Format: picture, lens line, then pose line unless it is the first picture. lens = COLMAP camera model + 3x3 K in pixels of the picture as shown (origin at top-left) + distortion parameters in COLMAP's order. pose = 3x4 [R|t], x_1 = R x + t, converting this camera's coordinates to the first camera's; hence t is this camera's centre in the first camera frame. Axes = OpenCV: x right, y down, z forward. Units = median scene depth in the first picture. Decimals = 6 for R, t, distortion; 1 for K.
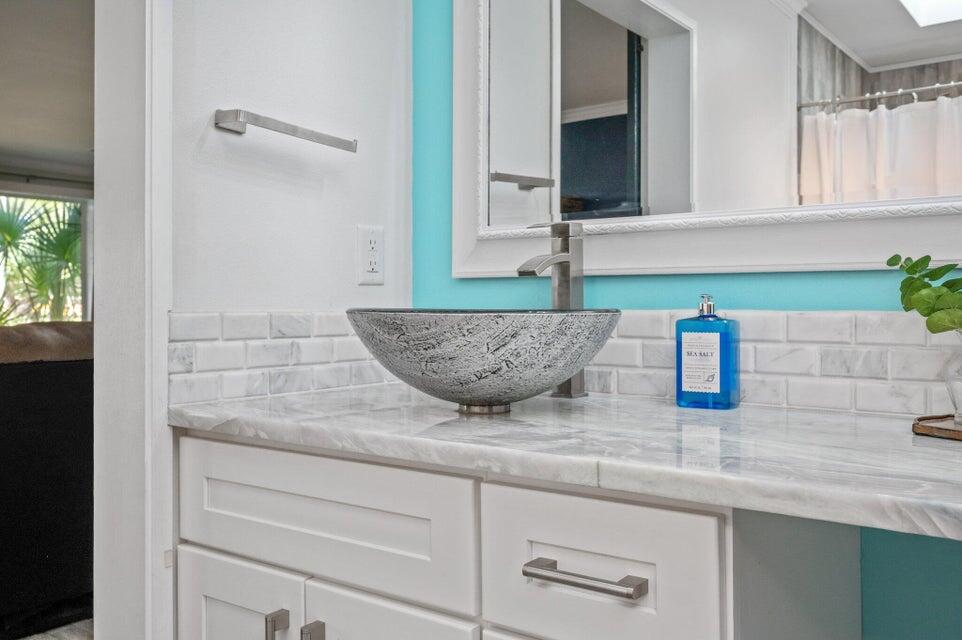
lens RADIAL K [[828.1, 0, 481.0], [0, 828.1, 320.0], [0, 0, 1]] dist [-0.005759, -0.003079]
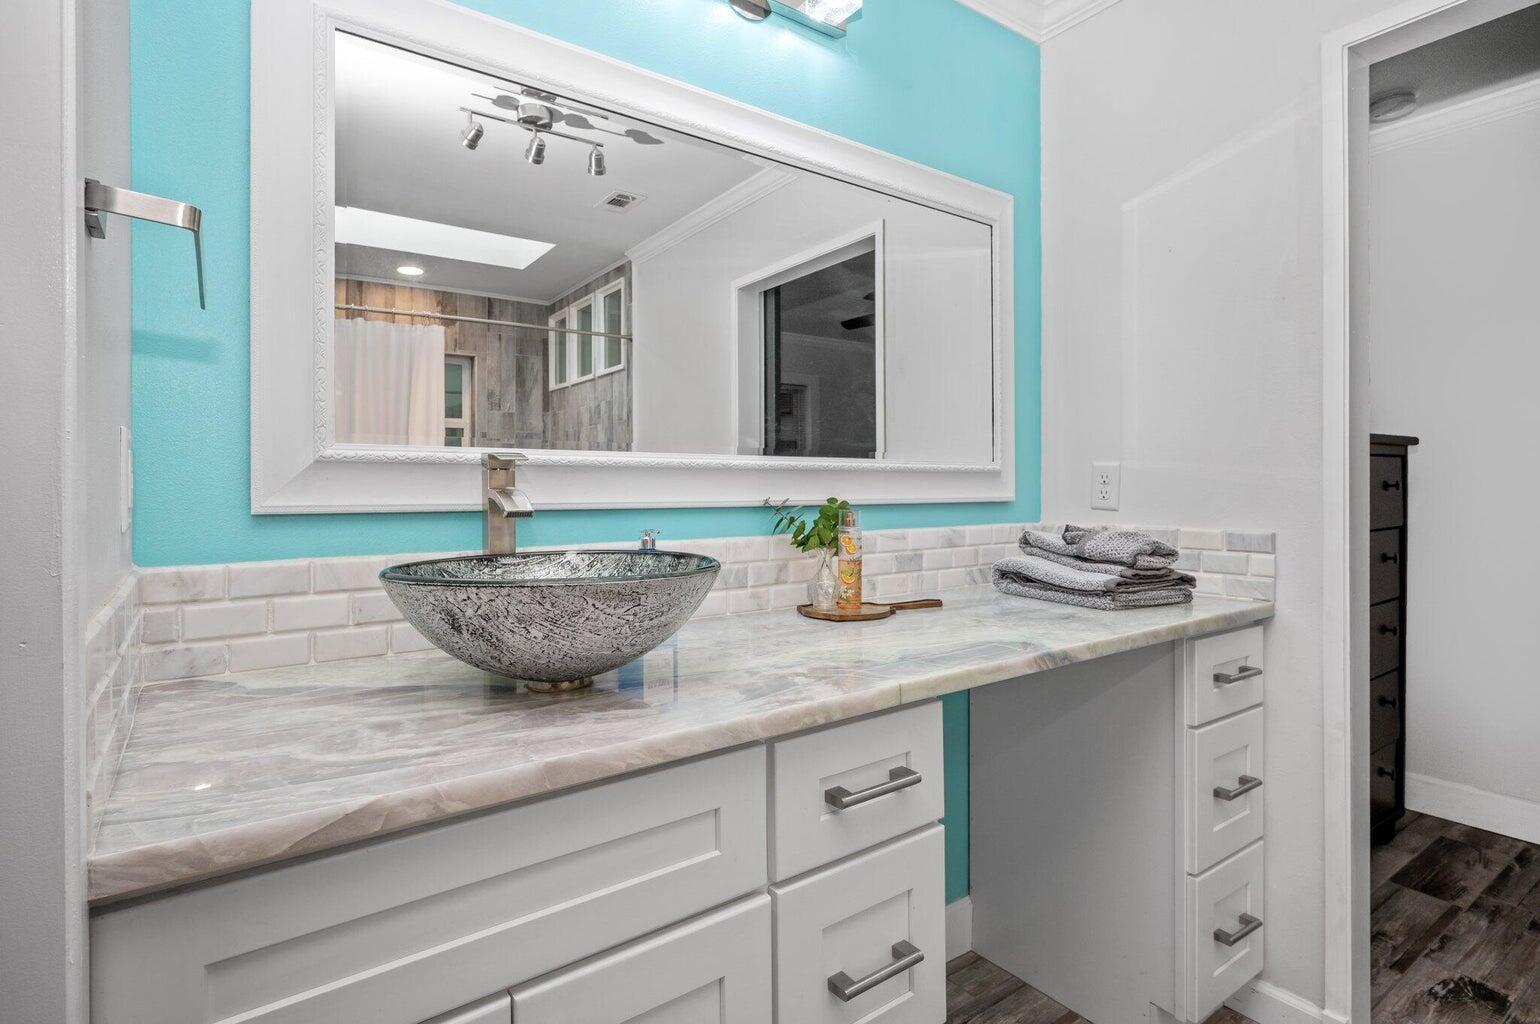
lens RADIAL K [[770.1, 0, 771.6], [0, 770.1, 502.2], [0, 0, 1]] dist [0.000308, 0.000359]
pose [[0.310619, -0.019835, 0.950327, -0.678059], [0.026803, 0.999567, 0.012102, -0.079684], [-0.950156, 0.021712, 0.311016, 0.566193]]
